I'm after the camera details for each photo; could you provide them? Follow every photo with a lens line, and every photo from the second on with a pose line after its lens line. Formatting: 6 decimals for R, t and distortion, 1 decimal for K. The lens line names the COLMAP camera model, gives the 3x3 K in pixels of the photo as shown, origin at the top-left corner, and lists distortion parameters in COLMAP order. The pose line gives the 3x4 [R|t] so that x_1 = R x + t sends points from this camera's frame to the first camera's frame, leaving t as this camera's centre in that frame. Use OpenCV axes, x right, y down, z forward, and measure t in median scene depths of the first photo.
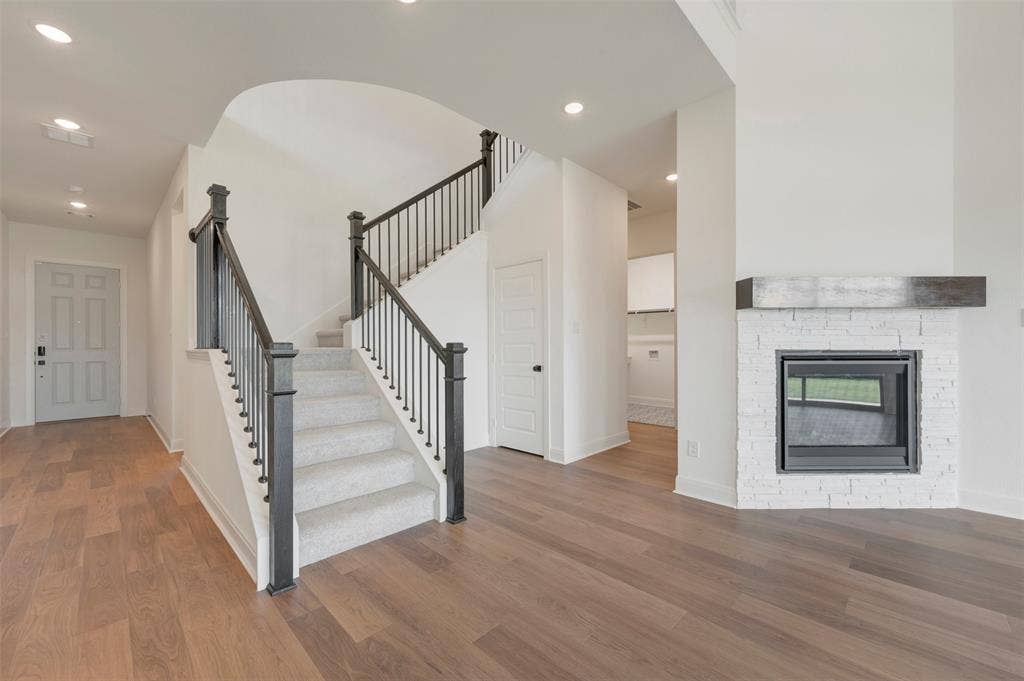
lens RADIAL K [[408.6, 0, 513.6], [0, 408.6, 343.7], [0, 0, 1]] dist [0.001883, -0.000113]
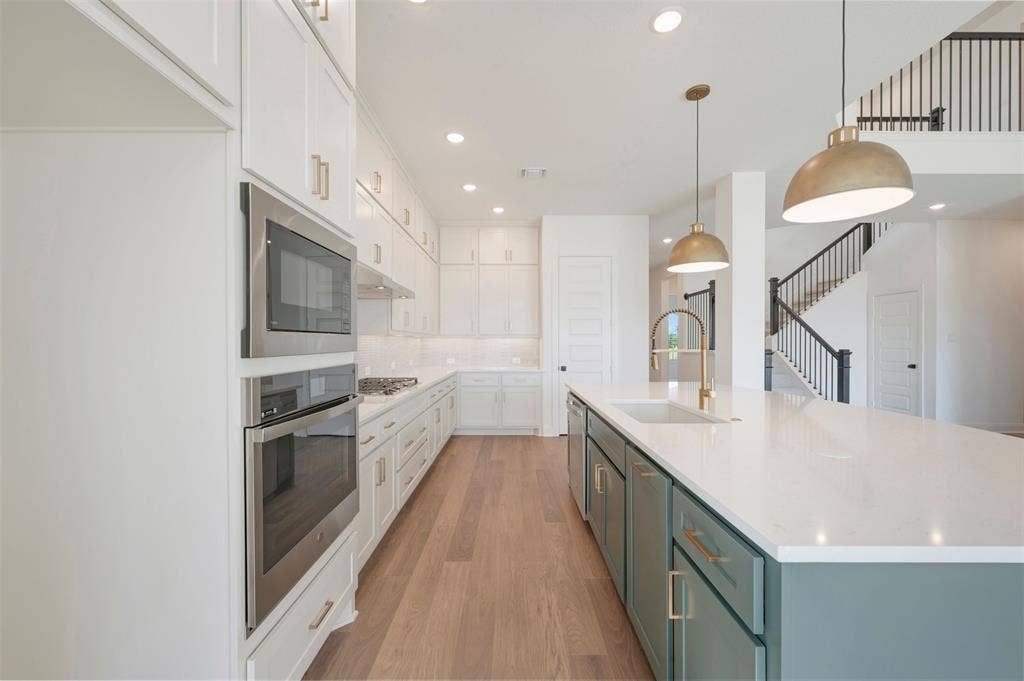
lens RADIAL K [[403.5, 0, 512.7], [0, 403.5, 343.9], [0, 0, 1]] dist [-0.000005, -0.000221]
pose [[0.703347, 0.007422, -0.710808, 0.090397], [-0.002821, 0.999967, 0.007650, -0.029240], [0.710842, -0.003375, 0.703344, -1.165212]]
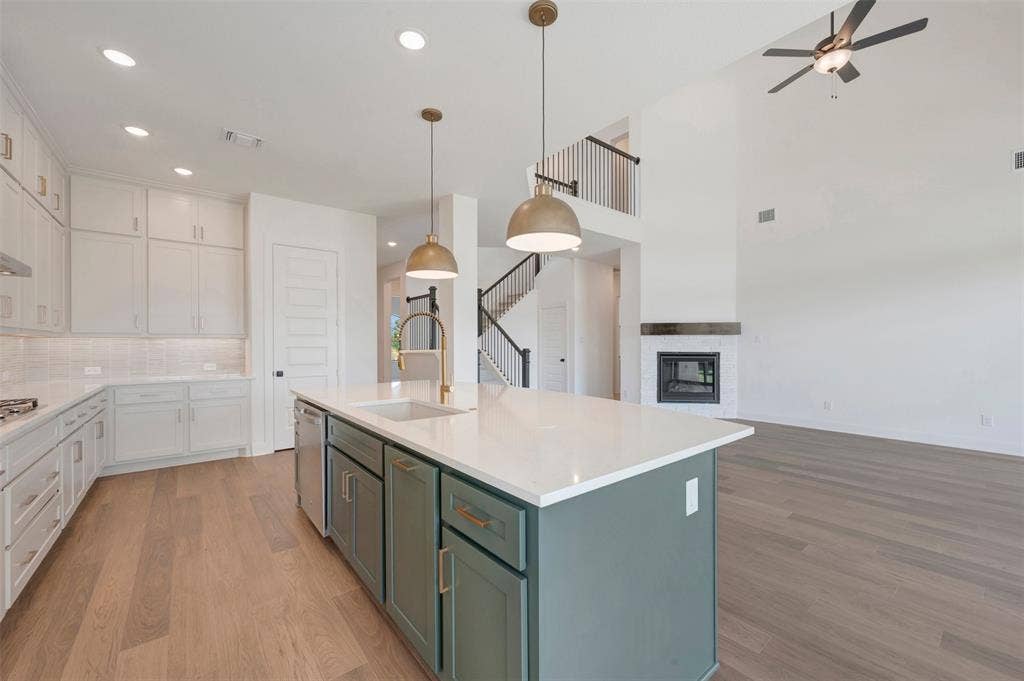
lens RADIAL K [[408.6, 0, 513.6], [0, 408.6, 343.7], [0, 0, 1]] dist [0.001883, -0.000113]
pose [[0.993497, 0.002753, -0.113823, 0.056318], [-0.002487, 0.999994, 0.002481, -0.029196], [0.113829, -0.002182, 0.993498, -1.200187]]
